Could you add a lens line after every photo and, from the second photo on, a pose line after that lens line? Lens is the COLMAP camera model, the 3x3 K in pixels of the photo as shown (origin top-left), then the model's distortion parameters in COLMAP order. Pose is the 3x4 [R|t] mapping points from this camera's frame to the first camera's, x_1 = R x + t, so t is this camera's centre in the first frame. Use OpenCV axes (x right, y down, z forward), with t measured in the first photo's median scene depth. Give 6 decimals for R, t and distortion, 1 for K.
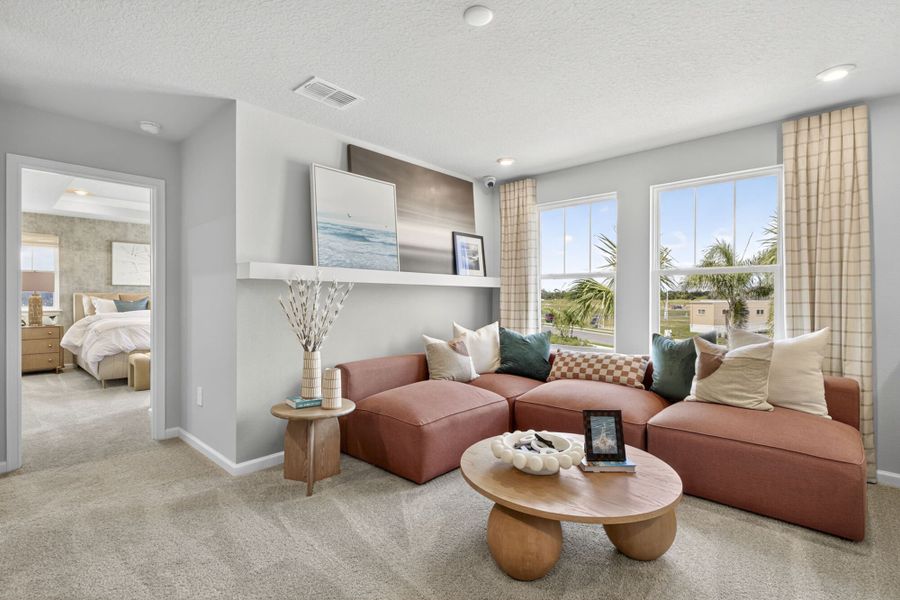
lens RADIAL K [[421.6, 0, 439.3], [0, 421.6, 299.7], [0, 0, 1]] dist [0.000836, 0.000310]
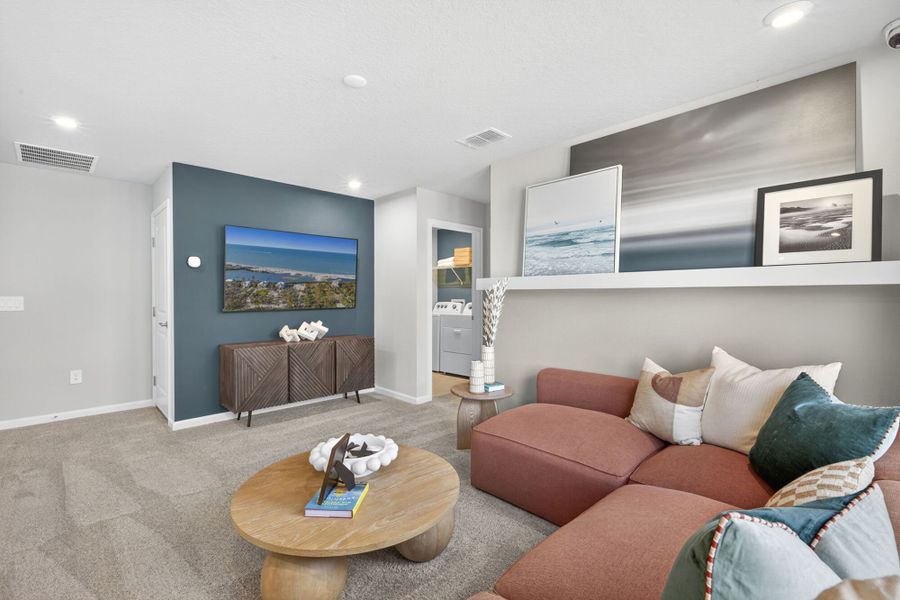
lens RADIAL K [[401.3, 0, 450.0], [0, 401.3, 300.0], [0, 0, 1]] dist [-0.002482, -0.000324]
pose [[-0.059553, 0.003397, -0.998219, 2.241784], [-0.009675, 0.999945, 0.003980, -0.047617], [0.998178, 0.009894, -0.059517, 2.379082]]
